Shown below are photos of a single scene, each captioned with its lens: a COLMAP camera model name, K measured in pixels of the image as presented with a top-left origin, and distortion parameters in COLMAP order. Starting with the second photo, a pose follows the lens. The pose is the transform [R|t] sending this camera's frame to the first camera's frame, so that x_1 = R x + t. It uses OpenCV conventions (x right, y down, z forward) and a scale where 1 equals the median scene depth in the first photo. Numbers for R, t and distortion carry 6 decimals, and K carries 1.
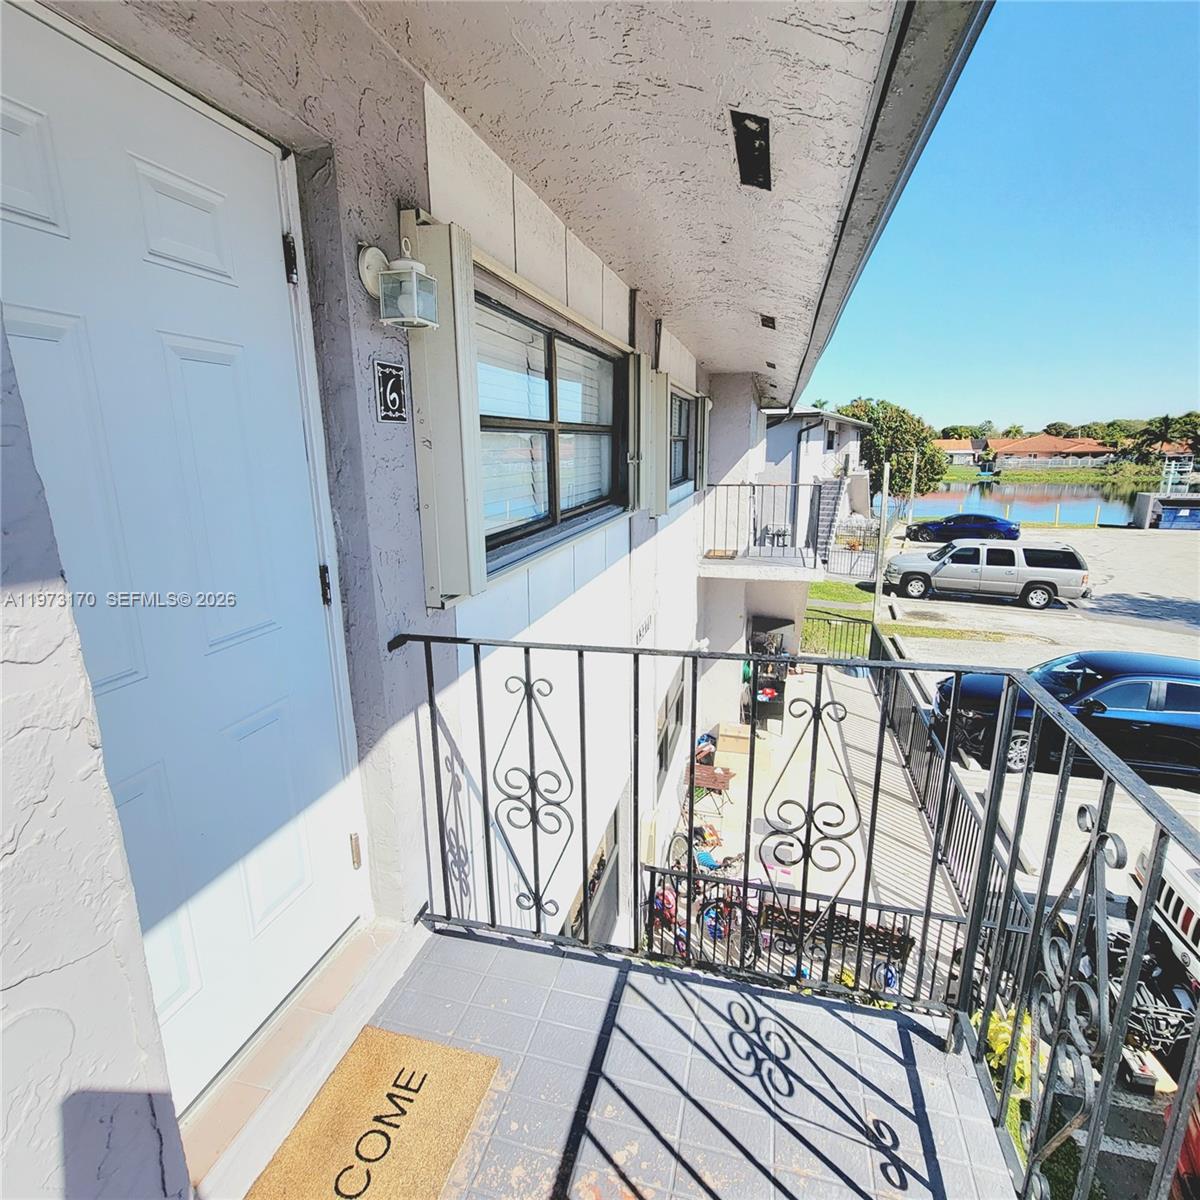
lens RADIAL K [[658.5, 0, 596.5], [0, 658.5, 601.5], [0, 0, 1]] dist [-0.005191, 0.001202]
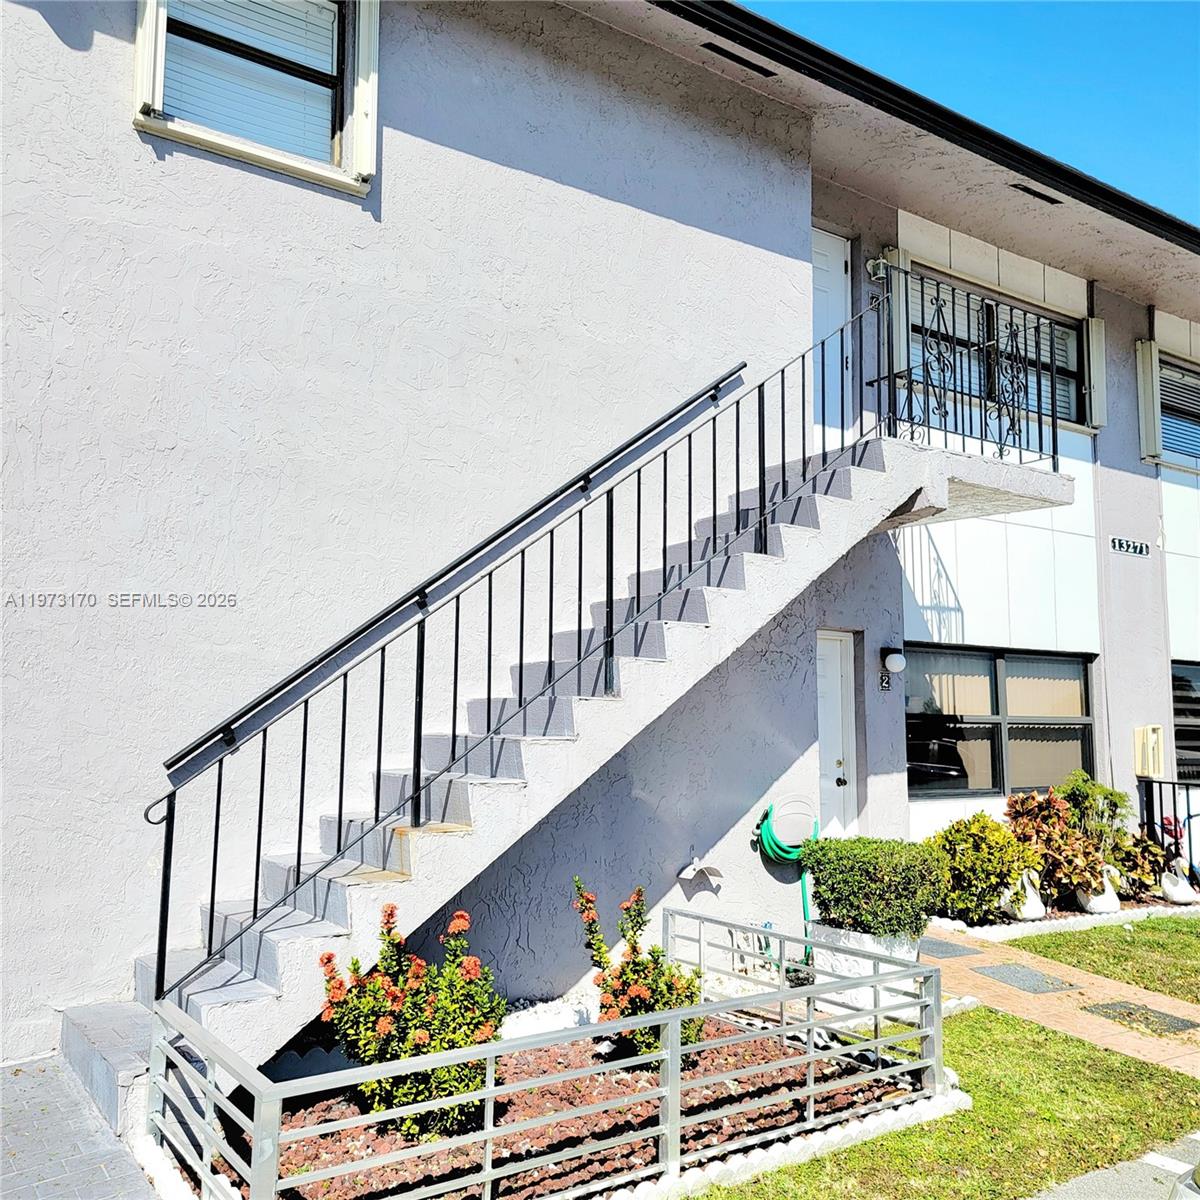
lens RADIAL K [[1111.2, 0, 593.0], [0, 1111.2, 598.7], [0, 0, 1]] dist [0.042004, 0.000000]
pose [[0.763369, -0.042720, -0.644548, 2.067888], [-0.170449, 0.949126, -0.264777, 2.707355], [0.623069, 0.311985, 0.717252, -3.244292]]
